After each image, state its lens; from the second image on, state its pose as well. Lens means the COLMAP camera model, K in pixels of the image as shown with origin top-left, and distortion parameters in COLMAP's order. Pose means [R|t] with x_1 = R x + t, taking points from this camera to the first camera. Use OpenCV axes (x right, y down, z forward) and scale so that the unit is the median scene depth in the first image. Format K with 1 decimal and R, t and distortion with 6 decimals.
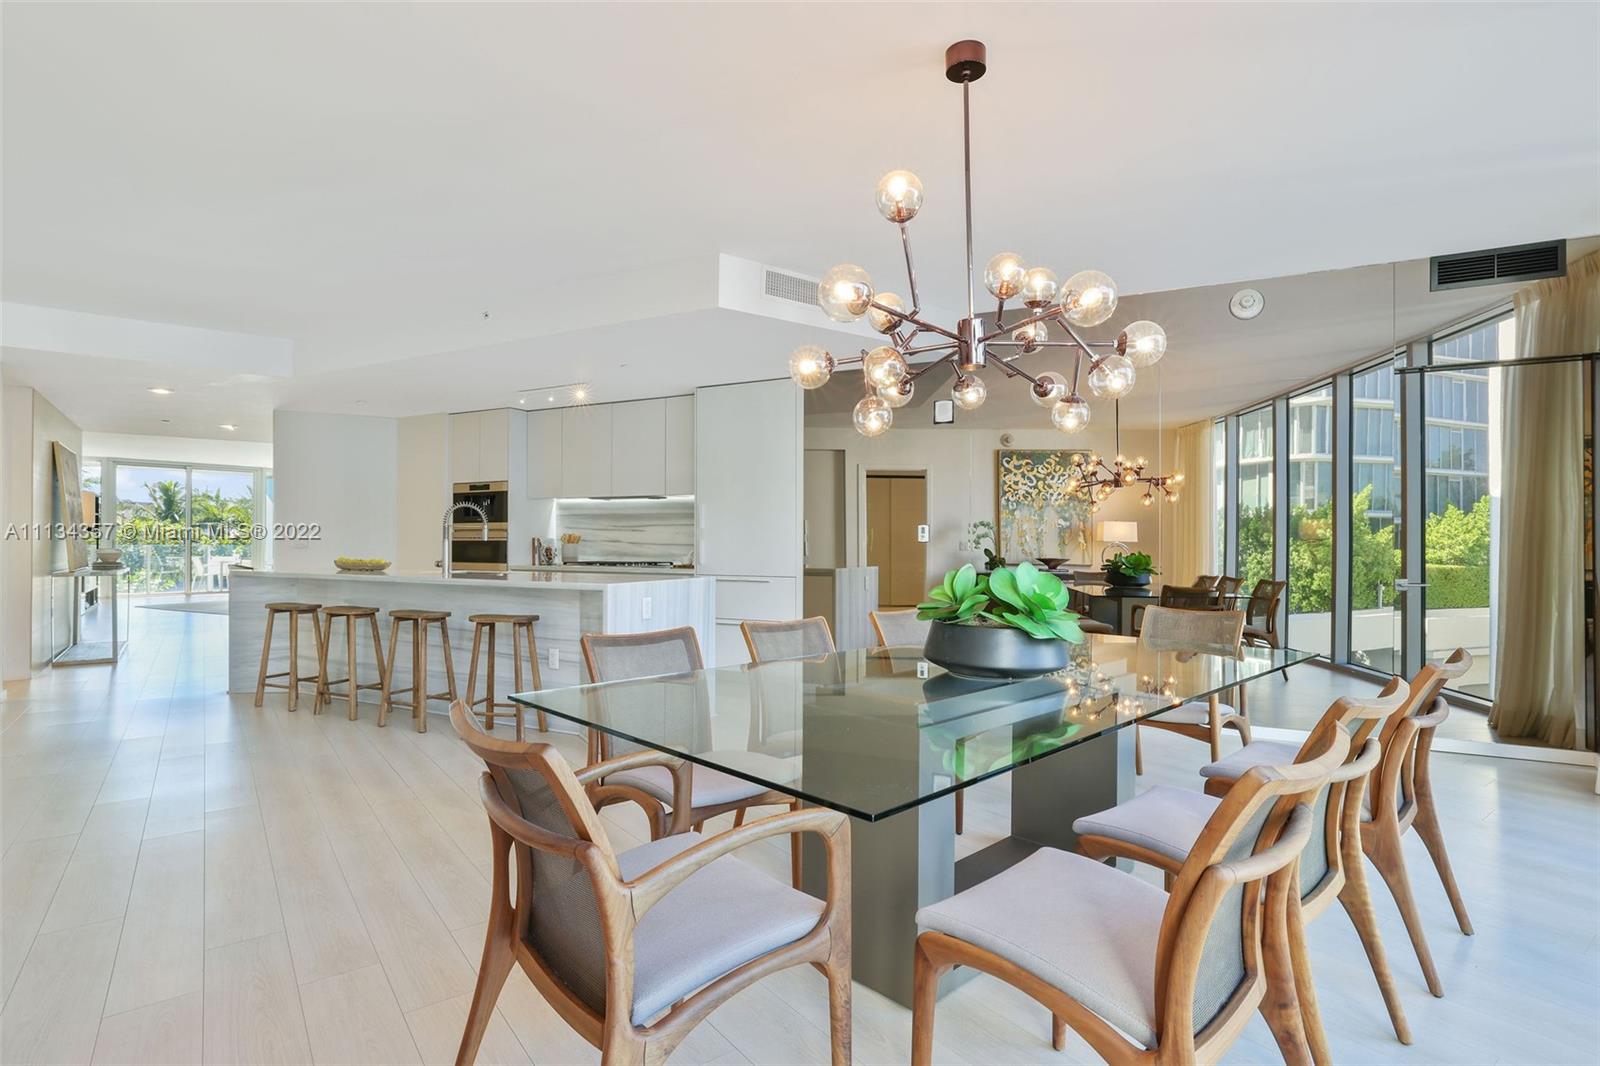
lens RADIAL K [[780.6, 0, 799.1], [0, 780.6, 539.3], [0, 0, 1]] dist [-0.057296, 0.027958]
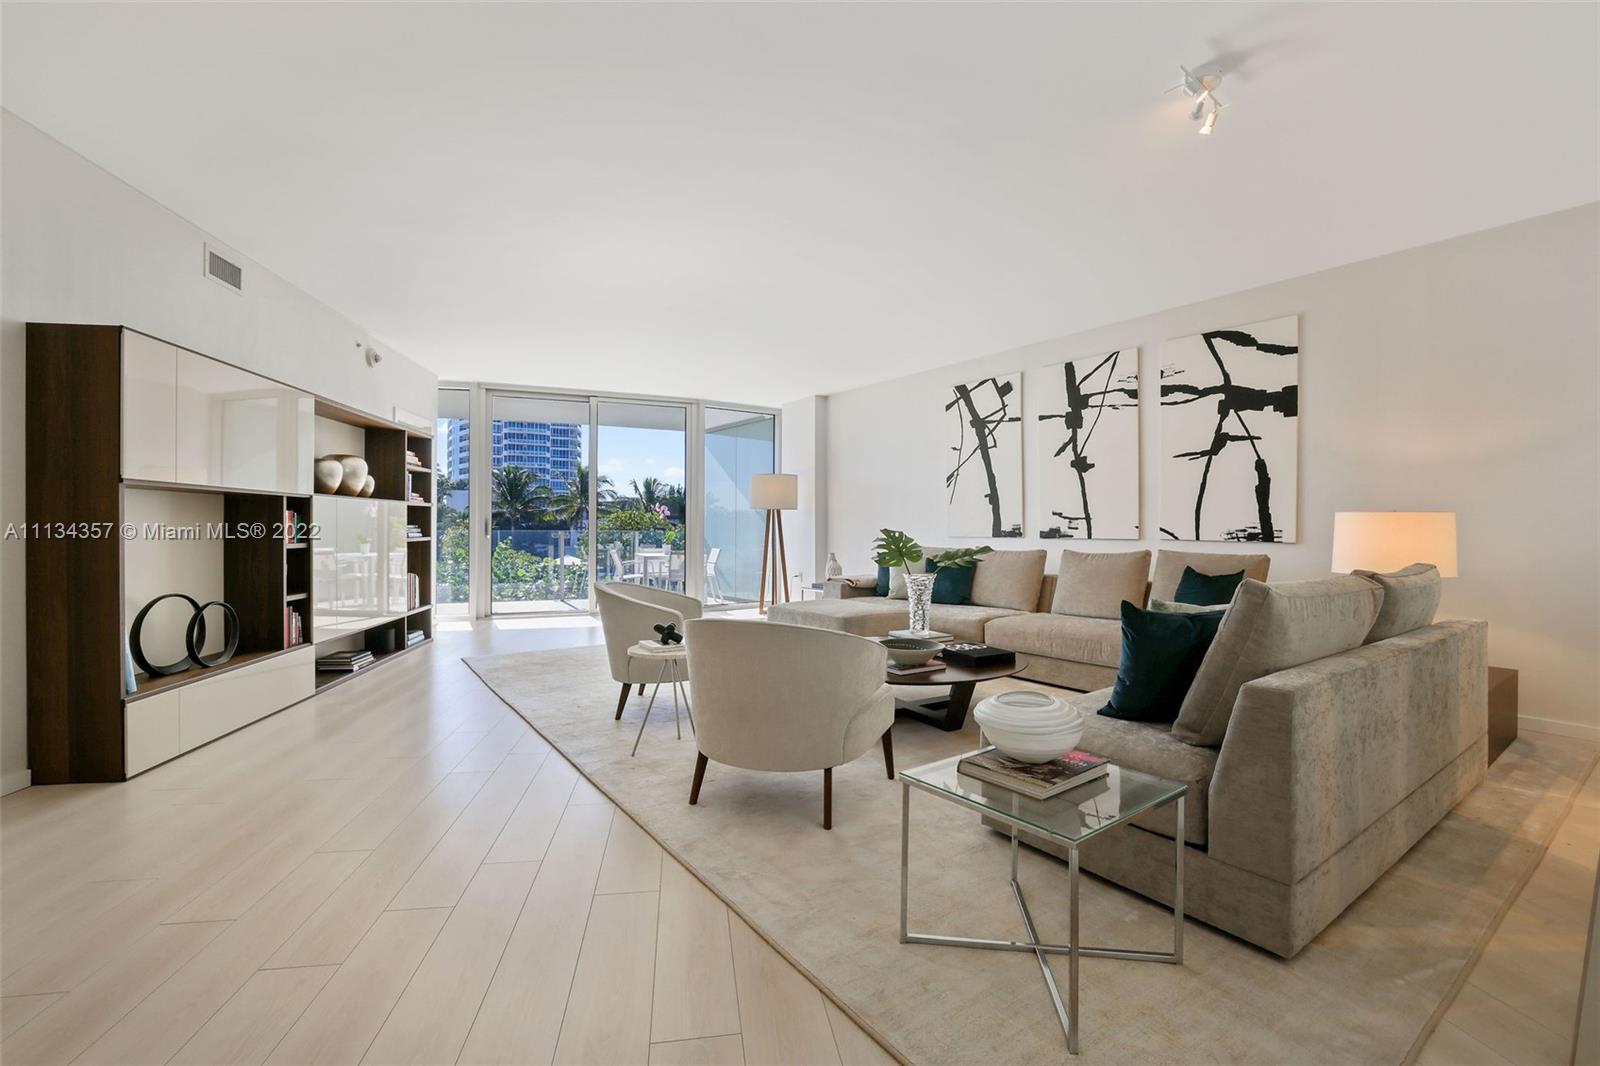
lens RADIAL K [[681.5, 0, 793.0], [0, 681.5, 536.4], [0, 0, 1]] dist [-0.045761, 0.012493]
pose [[0.873943, 0.007524, -0.485971, -0.898047], [-0.001930, 0.999926, 0.012011, 0.011779], [0.486025, -0.009559, 0.873893, 1.343386]]
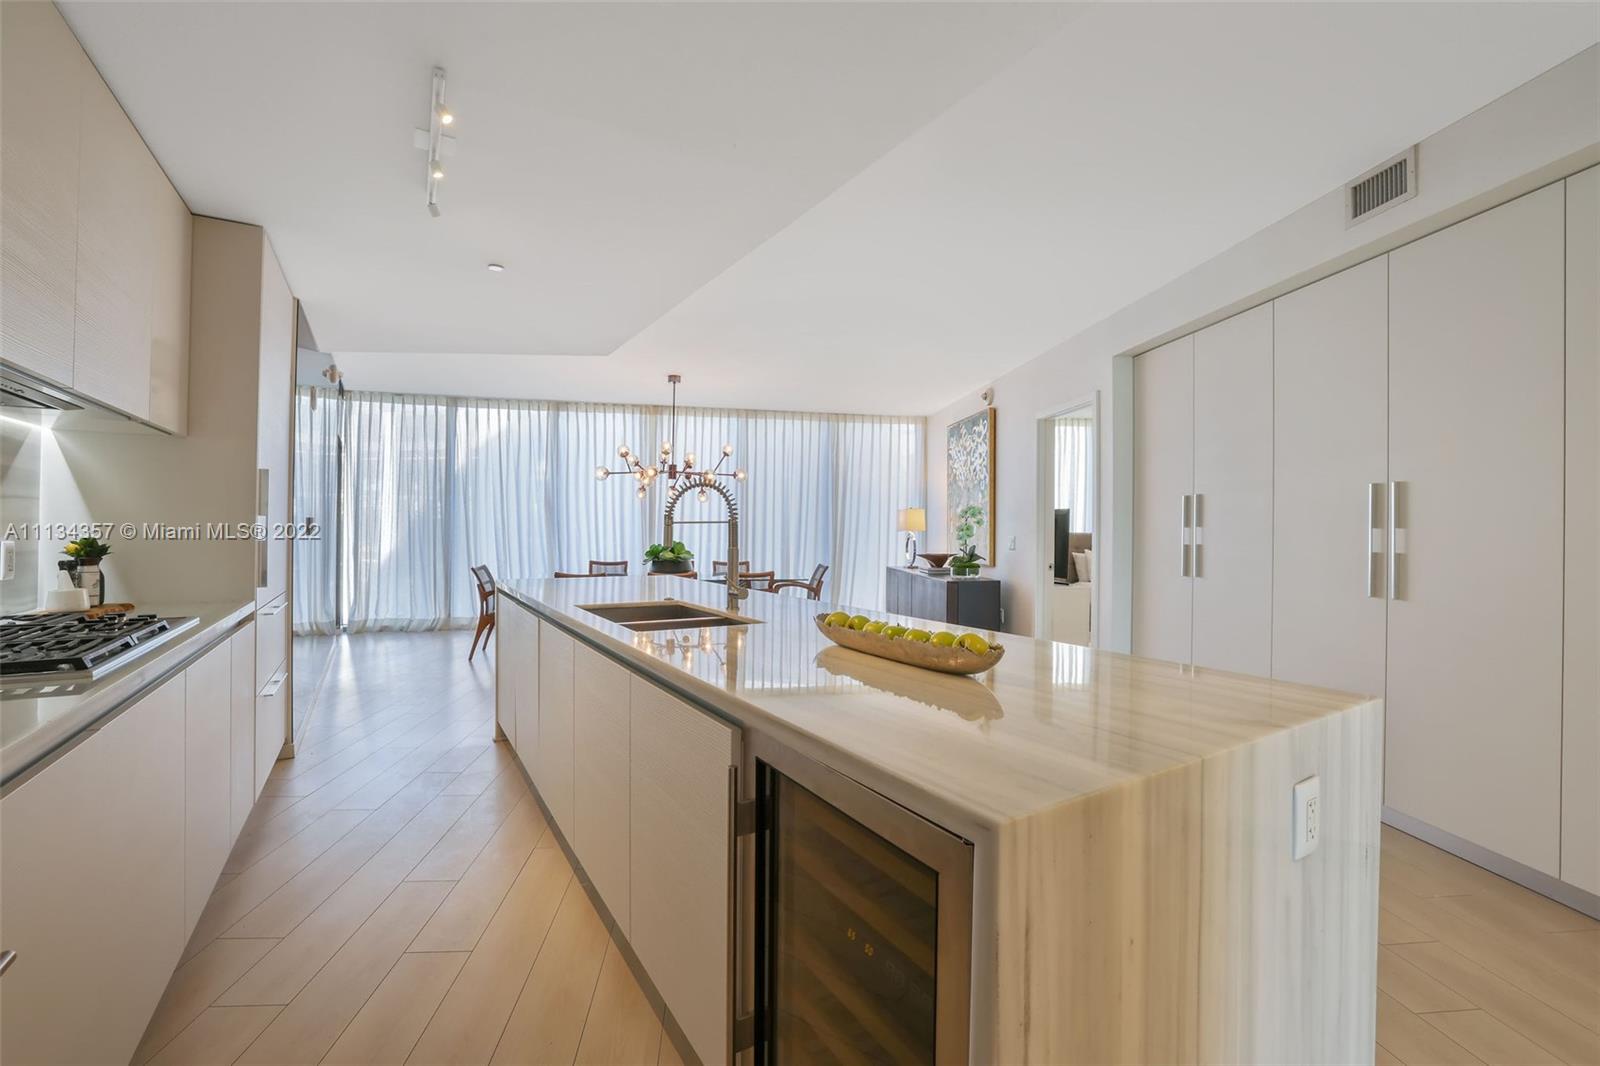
lens RADIAL K [[681.5, 0, 793.0], [0, 681.5, 536.4], [0, 0, 1]] dist [-0.045761, 0.012493]
pose [[-0.845156, -0.017660, 0.534228, -0.557584], [-0.013690, 0.999841, 0.011393, -0.010638], [-0.534345, 0.002315, -0.845264, 1.033203]]
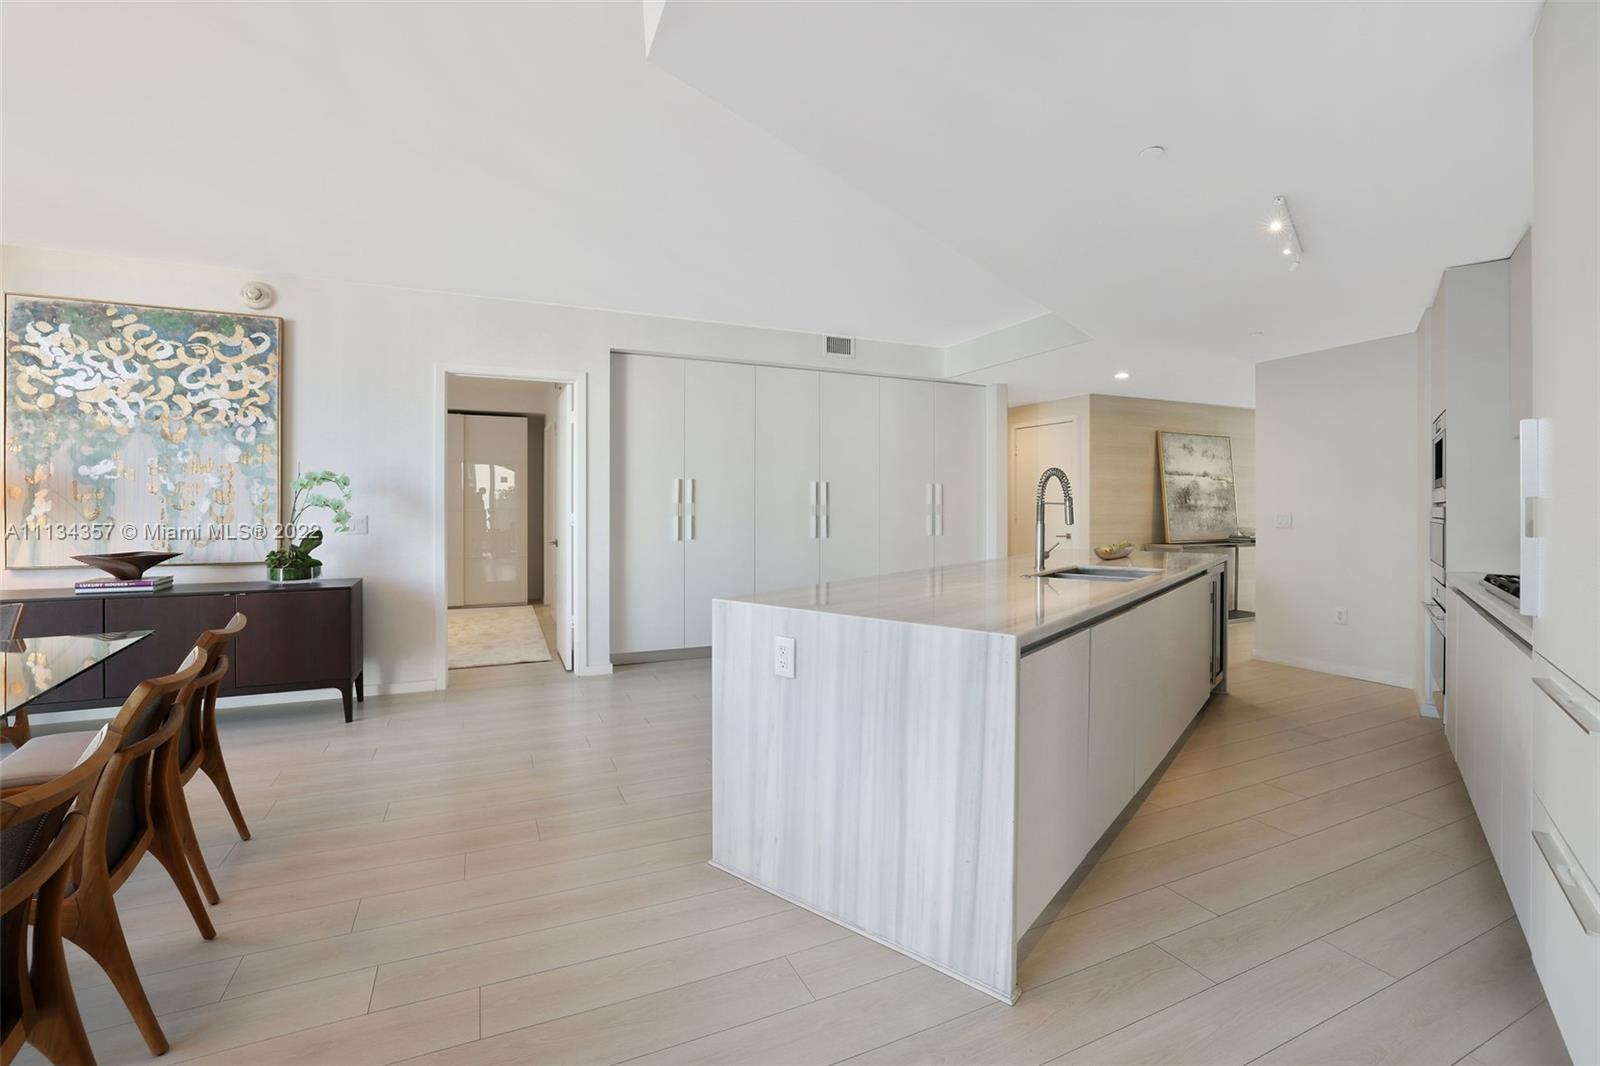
lens RADIAL K [[686.2, 0, 791.7], [0, 686.2, 506.2], [0, 0, 1]] dist [-0.043589, 0.013206]
pose [[-0.239470, -0.004400, -0.970894, 0.165786], [0.002378, 0.999984, -0.005118, -0.009356], [0.970901, -0.003534, -0.239456, 0.690530]]
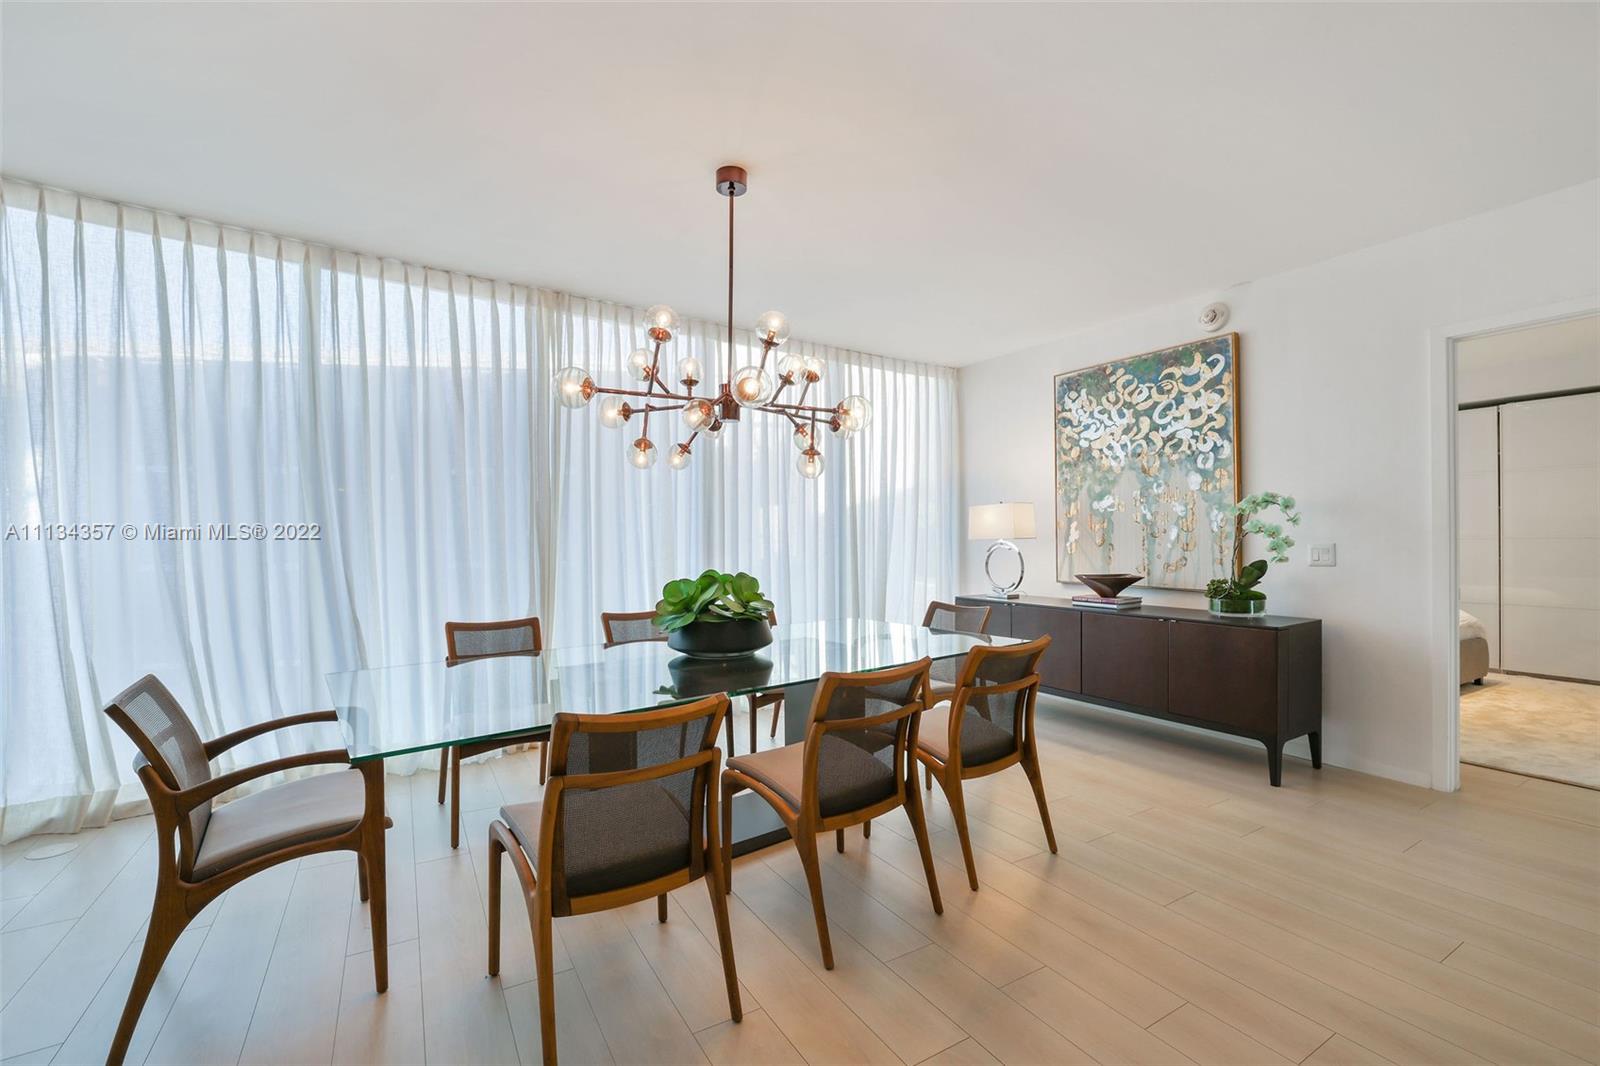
lens RADIAL K [[681.5, 0, 793.0], [0, 681.5, 536.4], [0, 0, 1]] dist [-0.045761, 0.012493]
pose [[-0.990409, 0.003390, 0.138127, -0.010456], [0.002702, 0.999983, -0.005167, -0.008803], [-0.138143, -0.004744, -0.990401, 0.709927]]
